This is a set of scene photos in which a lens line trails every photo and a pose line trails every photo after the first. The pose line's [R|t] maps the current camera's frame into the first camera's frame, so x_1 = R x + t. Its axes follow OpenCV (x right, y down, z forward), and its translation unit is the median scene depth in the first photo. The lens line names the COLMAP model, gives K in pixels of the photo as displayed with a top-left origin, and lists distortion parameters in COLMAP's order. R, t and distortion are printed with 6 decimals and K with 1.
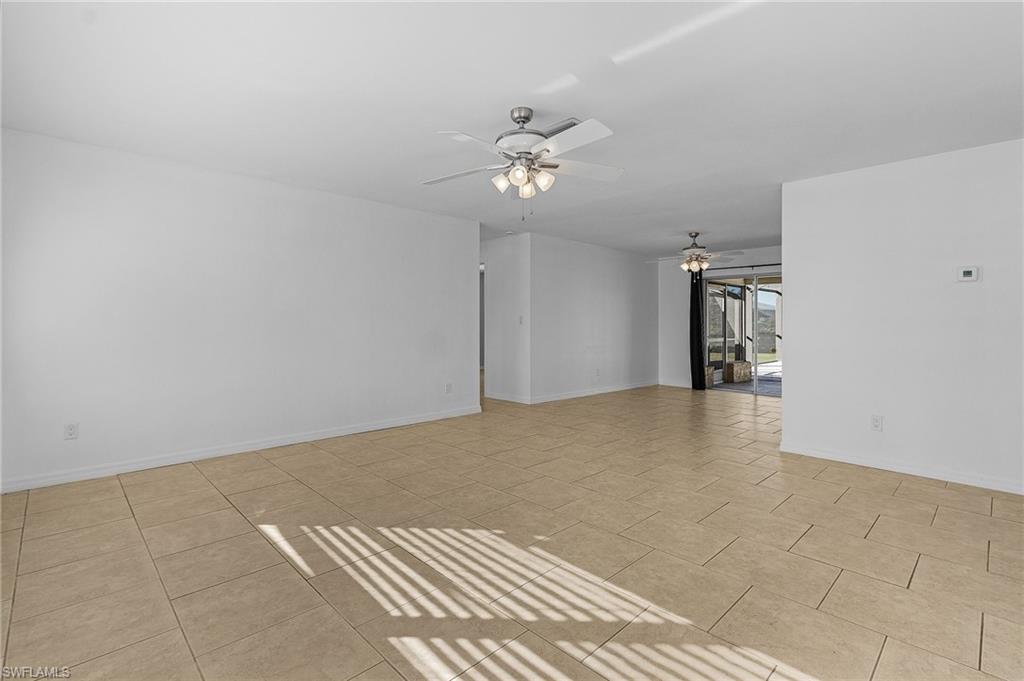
lens RADIAL K [[476.5, 0, 506.9], [0, 476.5, 324.1], [0, 0, 1]] dist [0.013652, 0.000488]
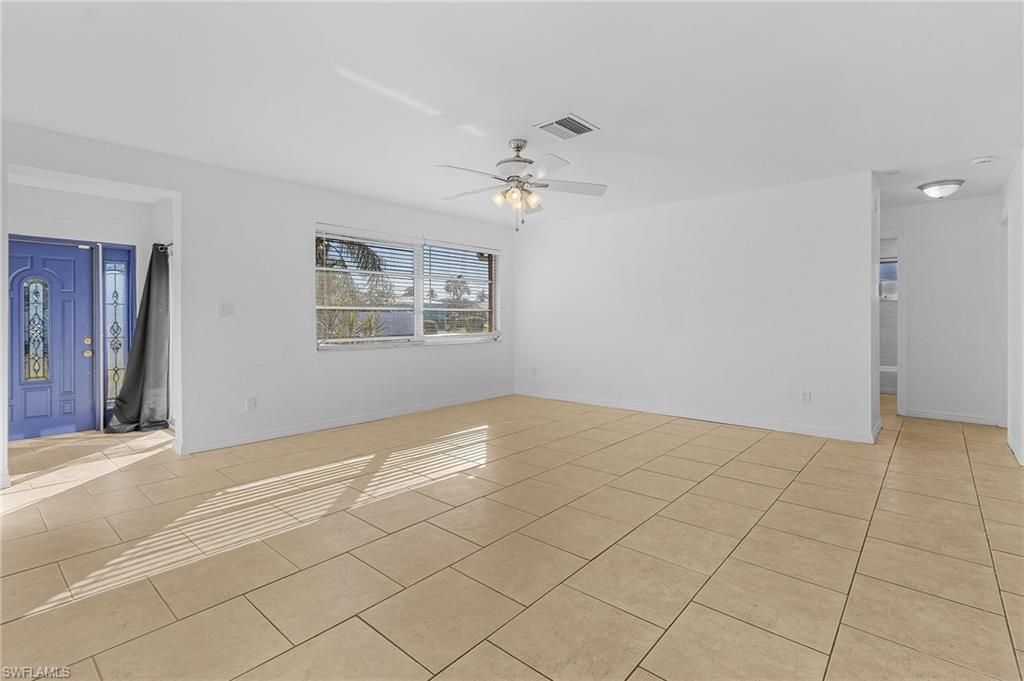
lens RADIAL K [[476.1, 0, 512.7], [0, 476.1, 319.1], [0, 0, 1]] dist [0.006152, 0.000317]
pose [[0.095854, 0.003978, -0.995387, 1.558313], [-0.000534, 0.999992, 0.003945, 0.004985], [0.995395, 0.000154, 0.095856, 1.087503]]
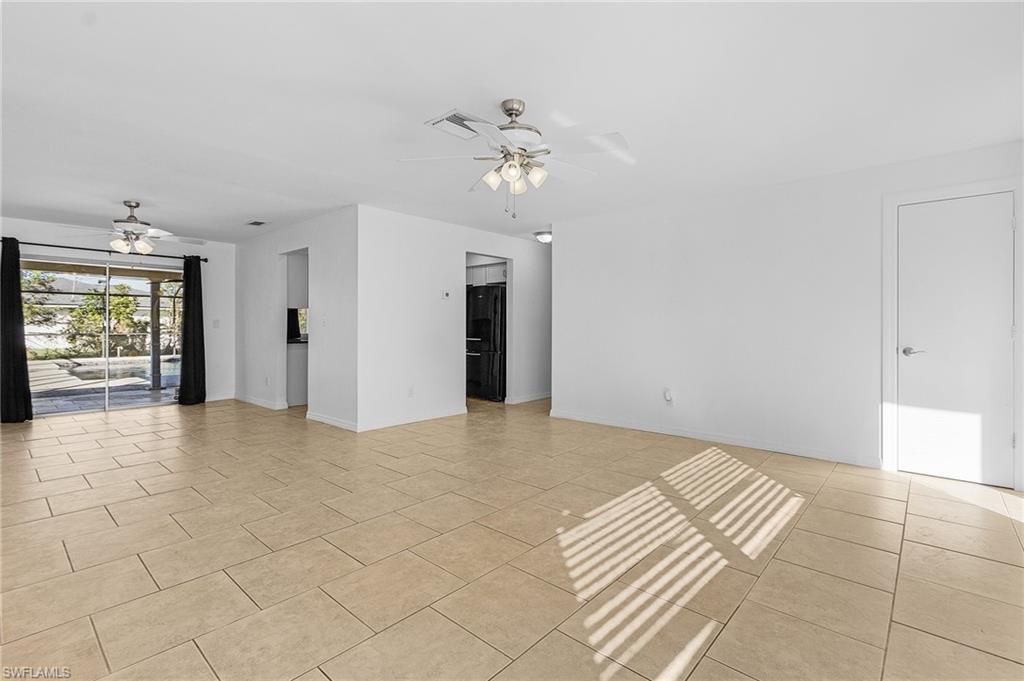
lens RADIAL K [[476.5, 0, 506.9], [0, 476.5, 324.1], [0, 0, 1]] dist [0.013652, 0.000488]
pose [[-0.078822, -0.000872, 0.996888, -1.162355], [-0.001474, 0.999999, 0.000758, -0.003687], [-0.996888, -0.001410, -0.078823, 1.361265]]
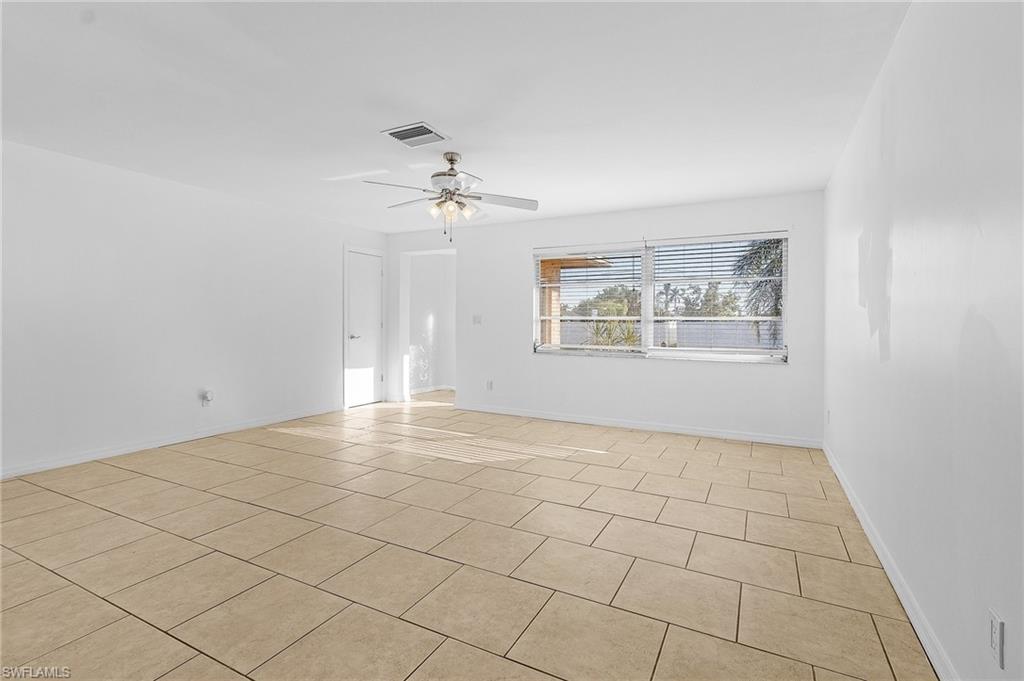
lens RADIAL K [[476.5, 0, 506.9], [0, 476.5, 324.1], [0, 0, 1]] dist [0.013652, 0.000488]
pose [[-0.944909, -0.011732, -0.327123, 0.383864], [-0.011706, 0.999929, -0.002050, 0.004081], [0.327124, 0.001892, -0.944980, 2.800562]]
